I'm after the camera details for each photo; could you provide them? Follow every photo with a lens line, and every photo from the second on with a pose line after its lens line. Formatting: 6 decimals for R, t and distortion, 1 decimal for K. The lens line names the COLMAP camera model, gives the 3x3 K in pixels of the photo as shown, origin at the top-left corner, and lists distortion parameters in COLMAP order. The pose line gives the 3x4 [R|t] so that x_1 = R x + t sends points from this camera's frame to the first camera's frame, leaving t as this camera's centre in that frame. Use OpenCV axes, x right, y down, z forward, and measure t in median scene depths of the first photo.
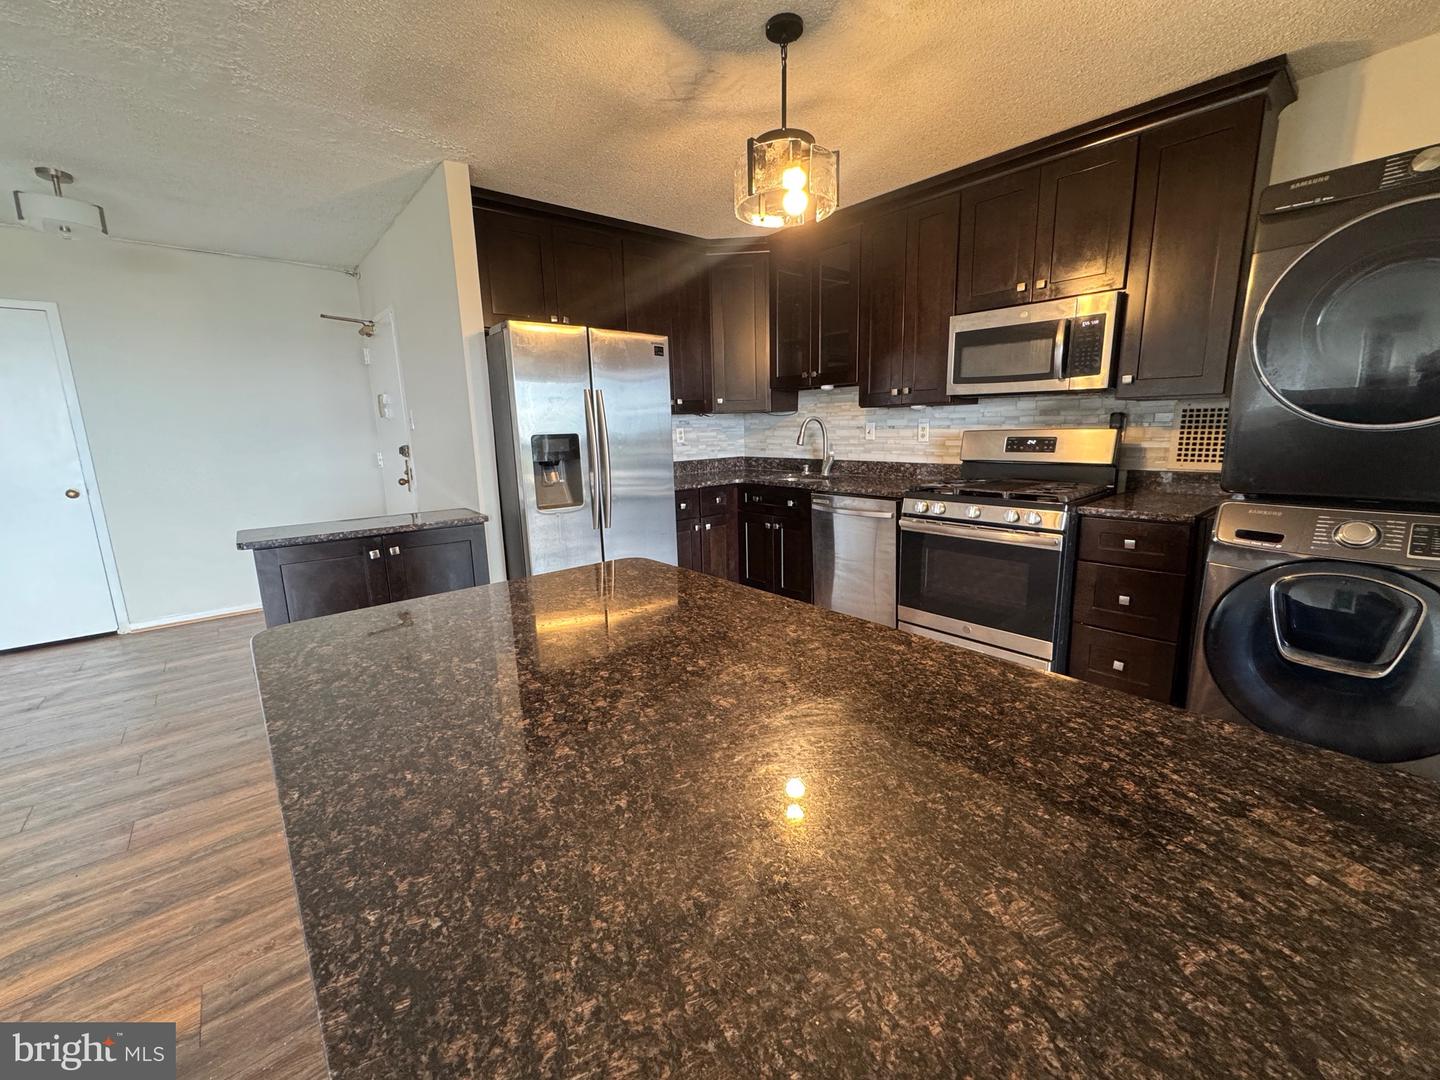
lens RADIAL K [[577.3, 0, 719.5], [0, 577.3, 534.4], [0, 0, 1]] dist [-0.000052, -0.000008]
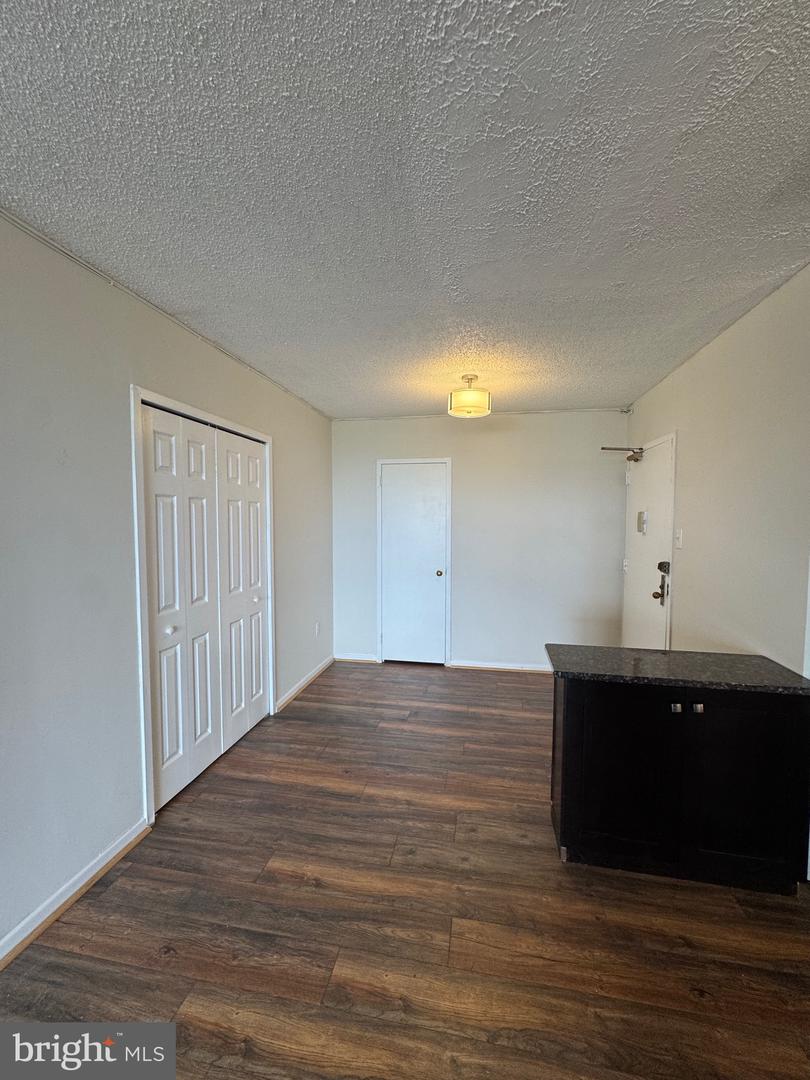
lens RADIAL K [[433.0, 0, 407.8], [0, 433.0, 539.9], [0, 0, 1]] dist [-0.000052, -0.000008]
pose [[0.631400, 0.062226, -0.772957, -0.303490], [-0.162565, 0.985248, -0.053478, -0.097140], [0.758226, 0.159422, 0.632201, 0.192377]]
